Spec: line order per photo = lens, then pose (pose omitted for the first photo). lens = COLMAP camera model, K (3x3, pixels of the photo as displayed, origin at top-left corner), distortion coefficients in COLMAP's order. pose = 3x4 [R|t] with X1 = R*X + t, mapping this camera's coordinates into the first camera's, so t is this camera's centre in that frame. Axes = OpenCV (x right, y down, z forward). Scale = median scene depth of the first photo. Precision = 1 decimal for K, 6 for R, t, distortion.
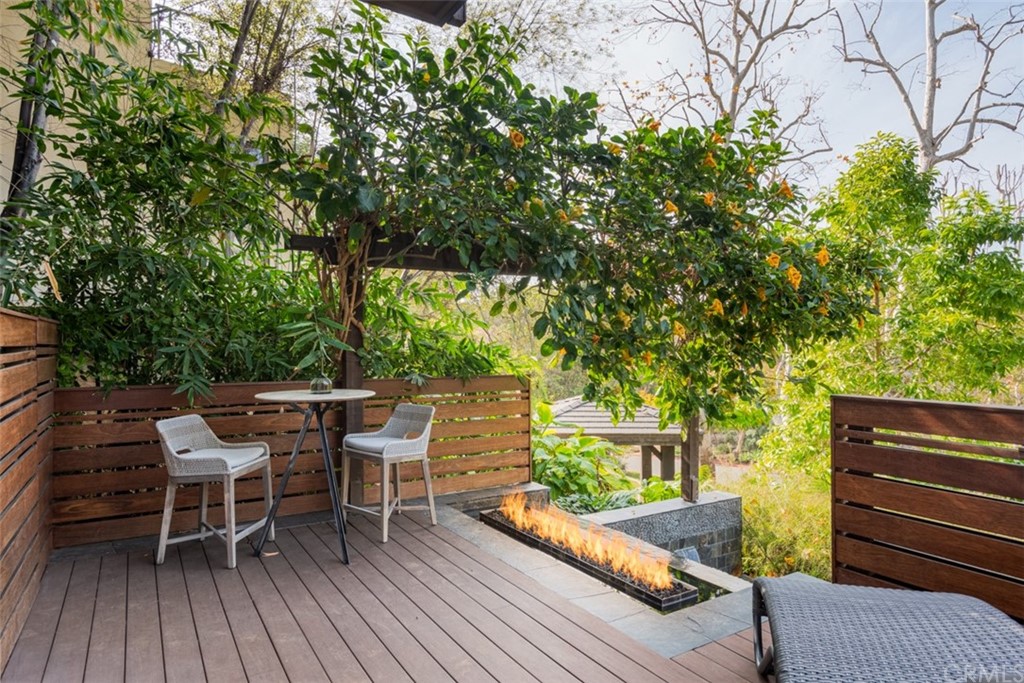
lens RADIAL K [[622.4, 0, 512.0], [0, 622.4, 341.5], [0, 0, 1]] dist [0.005677, 0.000511]
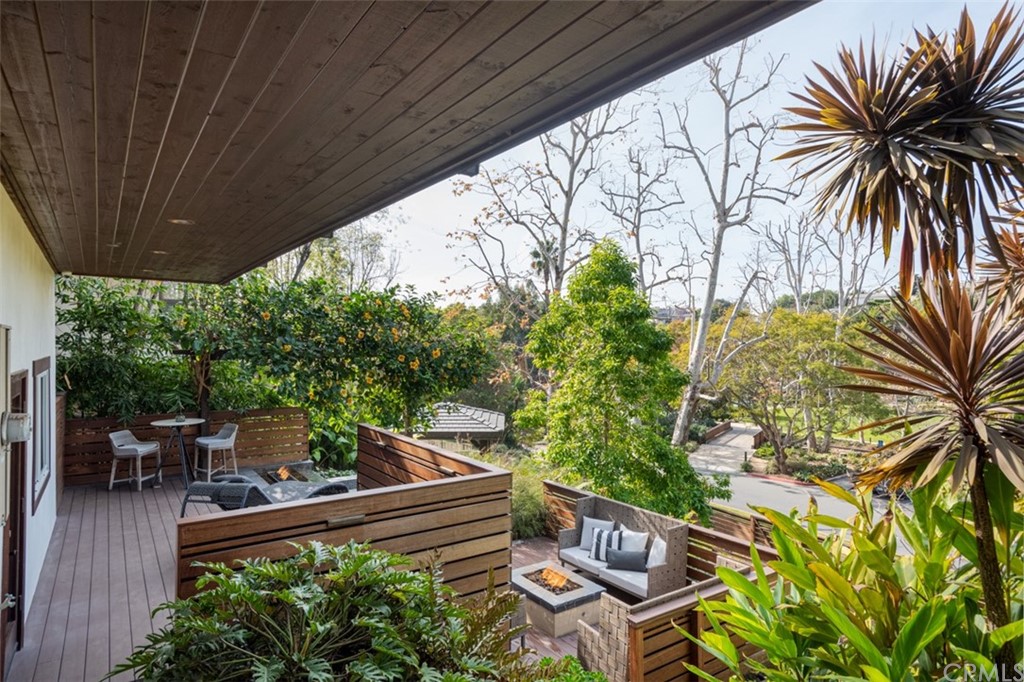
lens RADIAL K [[596.4, 0, 517.2], [0, 596.4, 340.9], [0, 0, 1]] dist [0.029871, -0.000659]
pose [[0.998486, 0.004187, 0.054849, 0.177908], [-0.004358, 0.999986, 0.002997, -0.049548], [-0.054836, -0.003231, 0.998490, -0.289046]]
